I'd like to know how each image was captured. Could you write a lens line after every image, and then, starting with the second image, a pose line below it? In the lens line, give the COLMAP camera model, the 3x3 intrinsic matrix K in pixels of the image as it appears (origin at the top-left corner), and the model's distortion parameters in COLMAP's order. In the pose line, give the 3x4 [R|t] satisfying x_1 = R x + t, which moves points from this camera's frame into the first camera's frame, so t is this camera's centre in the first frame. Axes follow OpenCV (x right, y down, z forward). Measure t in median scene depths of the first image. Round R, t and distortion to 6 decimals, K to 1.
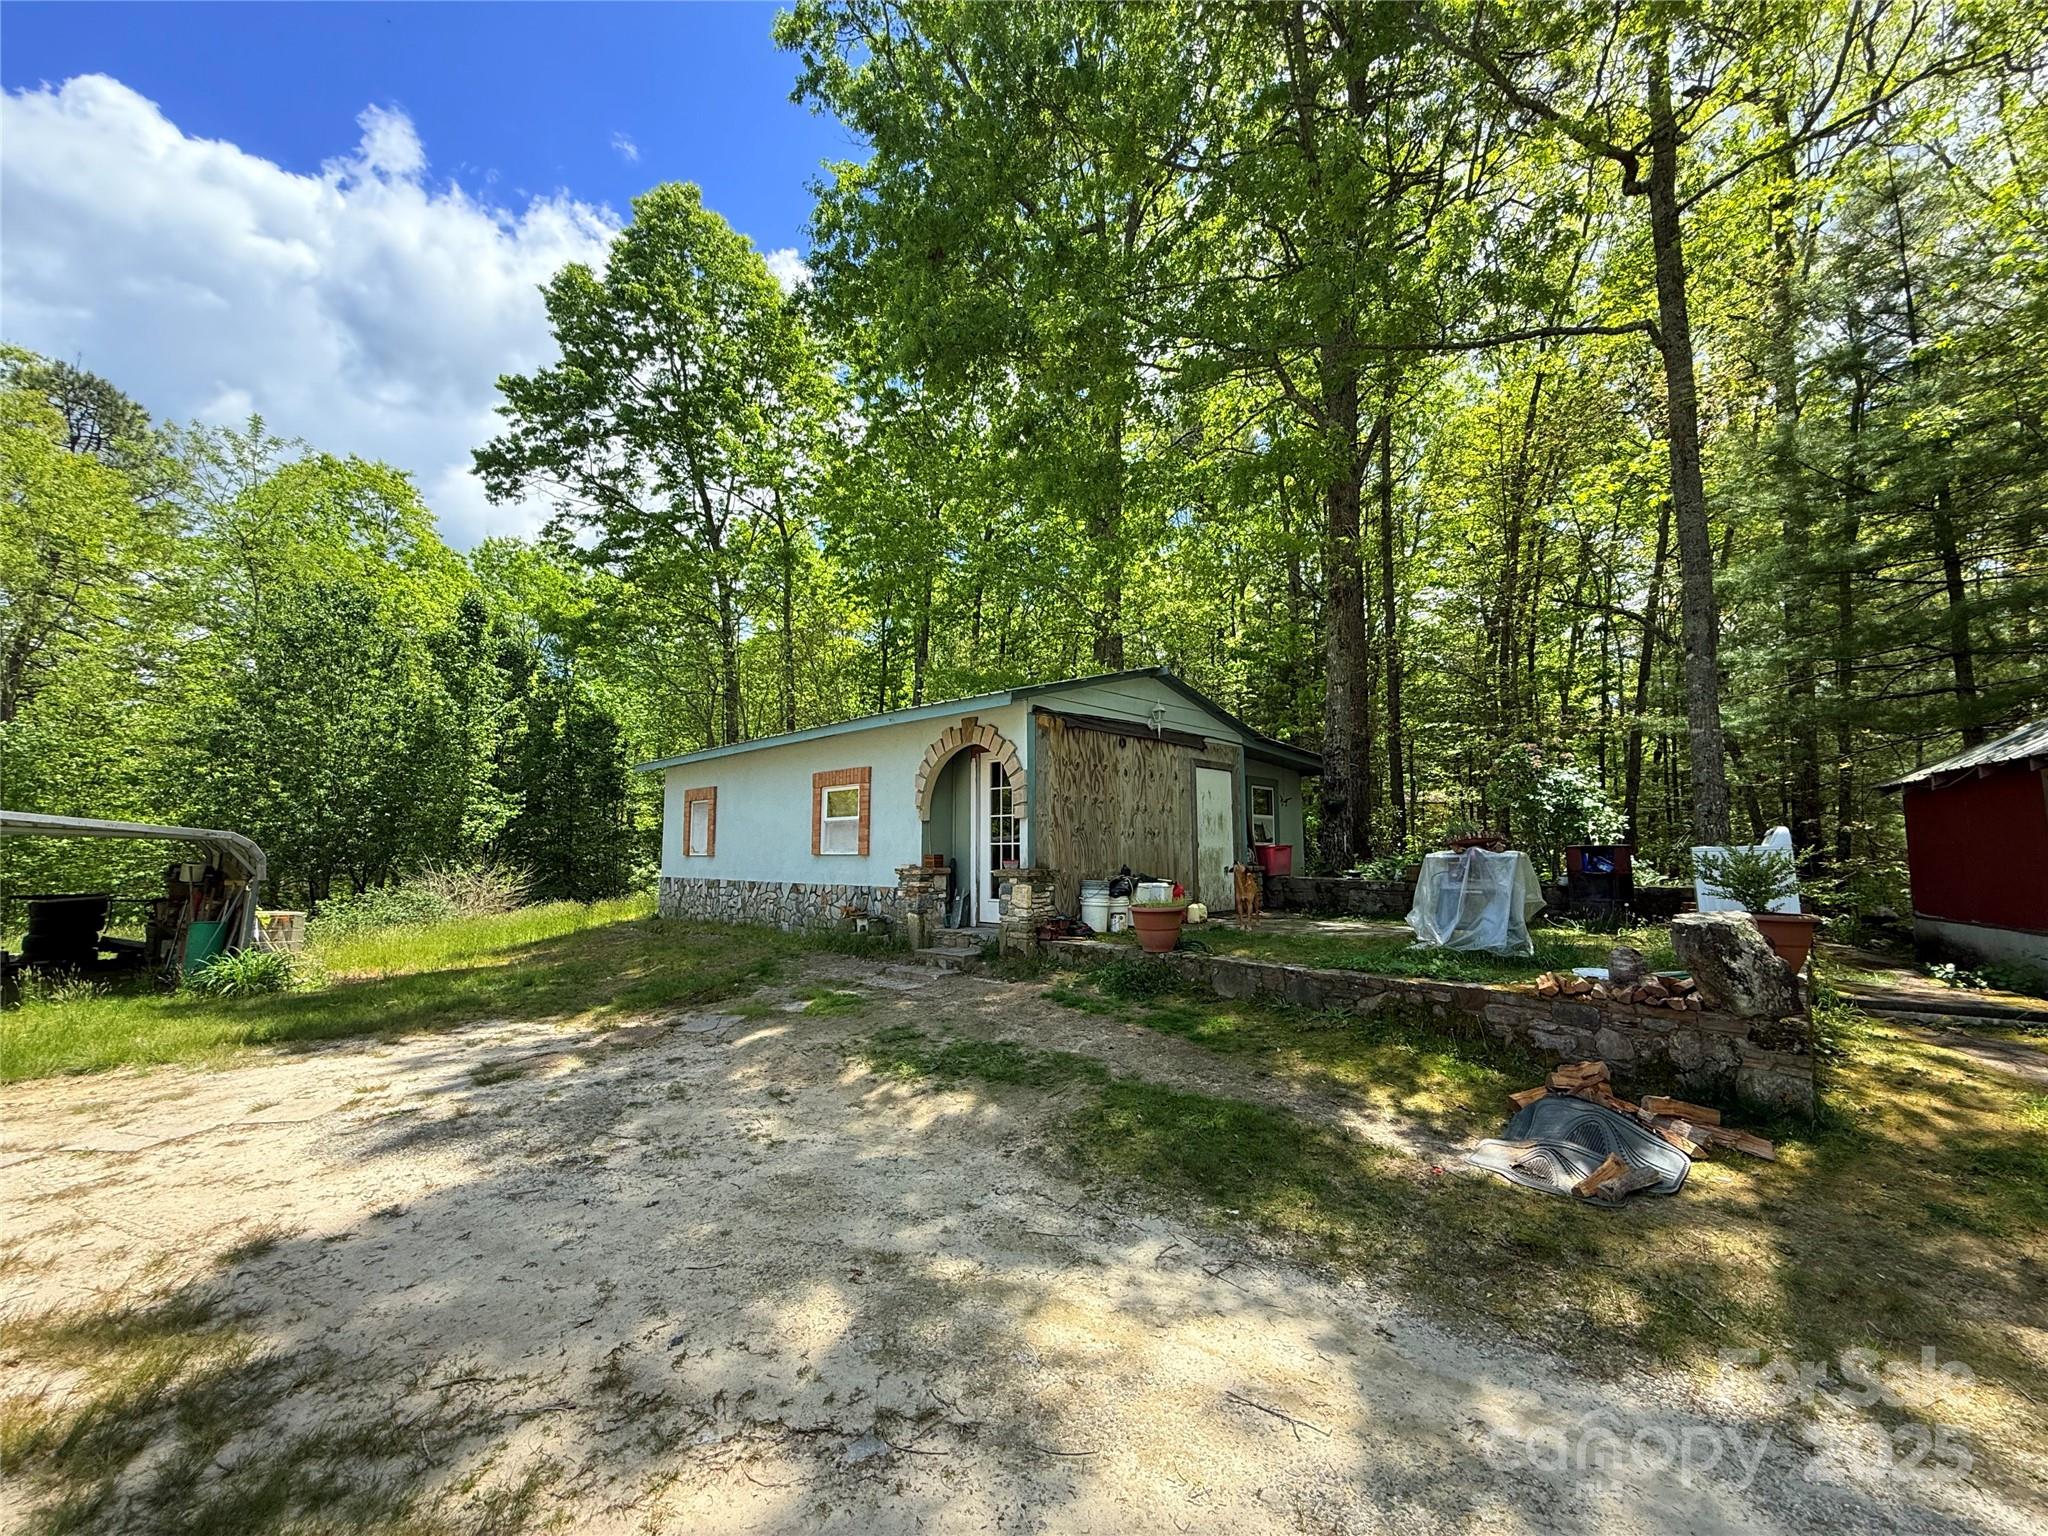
lens RADIAL K [[815.1, 0, 1024.0], [0, 815.1, 768.0], [0, 0, 1]] dist [-0.000040, -0.000224]
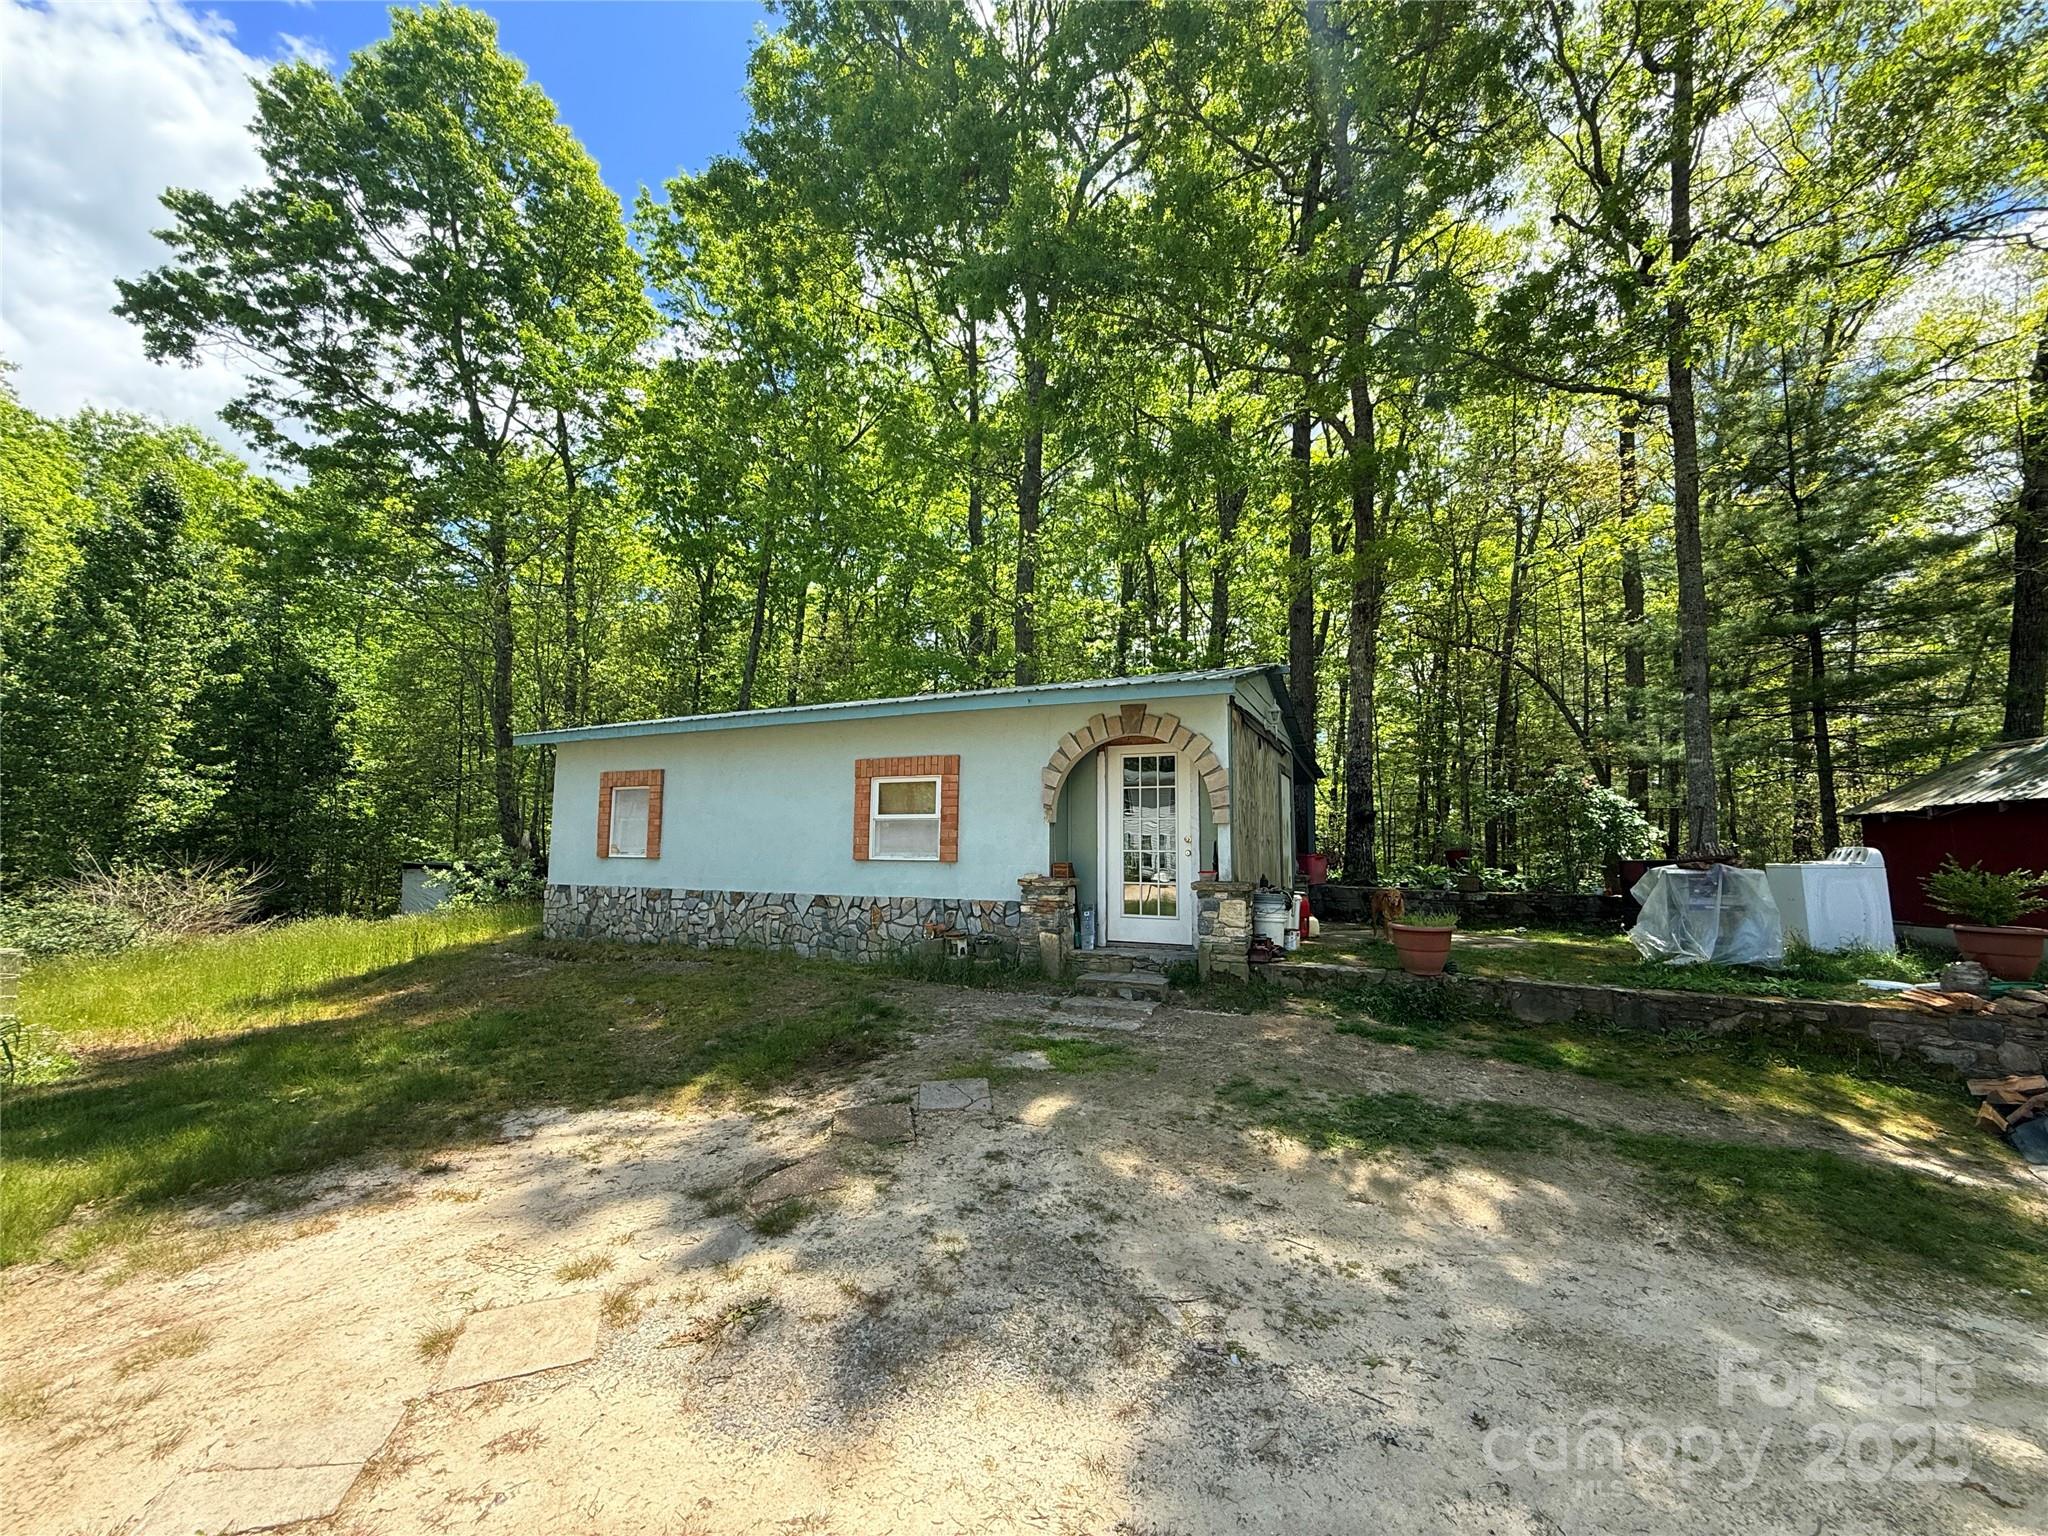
lens RADIAL K [[815.1, 0, 1024.0], [0, 815.1, 768.0], [0, 0, 1]] dist [-0.000040, -0.000224]
pose [[0.945272, 0.045491, 0.323097, -0.366903], [-0.045514, 0.998936, -0.007487, 0.013778], [-0.323094, -0.007629, 0.946336, 0.181363]]
